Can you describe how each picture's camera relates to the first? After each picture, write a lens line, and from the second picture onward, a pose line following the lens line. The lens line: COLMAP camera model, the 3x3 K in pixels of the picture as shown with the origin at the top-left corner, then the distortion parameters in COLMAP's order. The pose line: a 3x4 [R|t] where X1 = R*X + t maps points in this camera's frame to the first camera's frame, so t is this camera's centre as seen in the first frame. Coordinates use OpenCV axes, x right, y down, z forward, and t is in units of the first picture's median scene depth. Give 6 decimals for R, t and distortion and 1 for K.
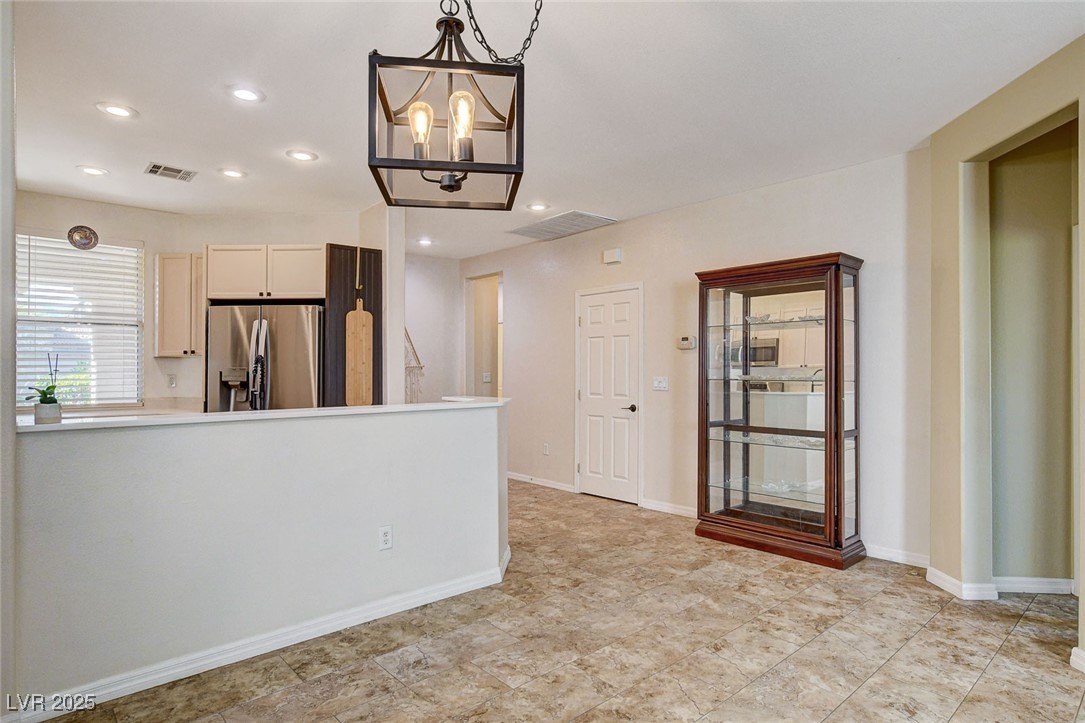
lens RADIAL K [[593.1, 0, 540.1], [0, 593.1, 367.6], [0, 0, 1]] dist [-0.002195, 0.000421]
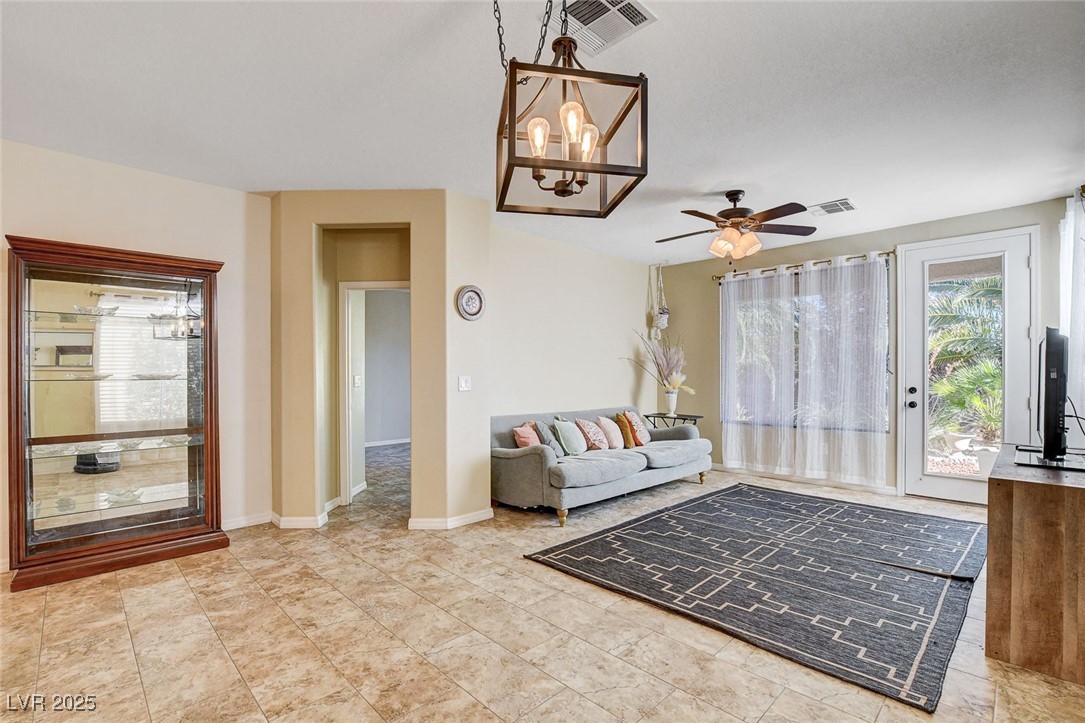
lens RADIAL K [[489.1, 0, 542.3], [0, 489.1, 373.2], [0, 0, 1]] dist [-0.026332, 0.000569]
pose [[-0.046096, -0.001304, 0.998936, -0.398905], [-0.000678, 0.999999, 0.001274, 0.009886], [-0.998937, -0.000618, -0.046097, 0.414517]]
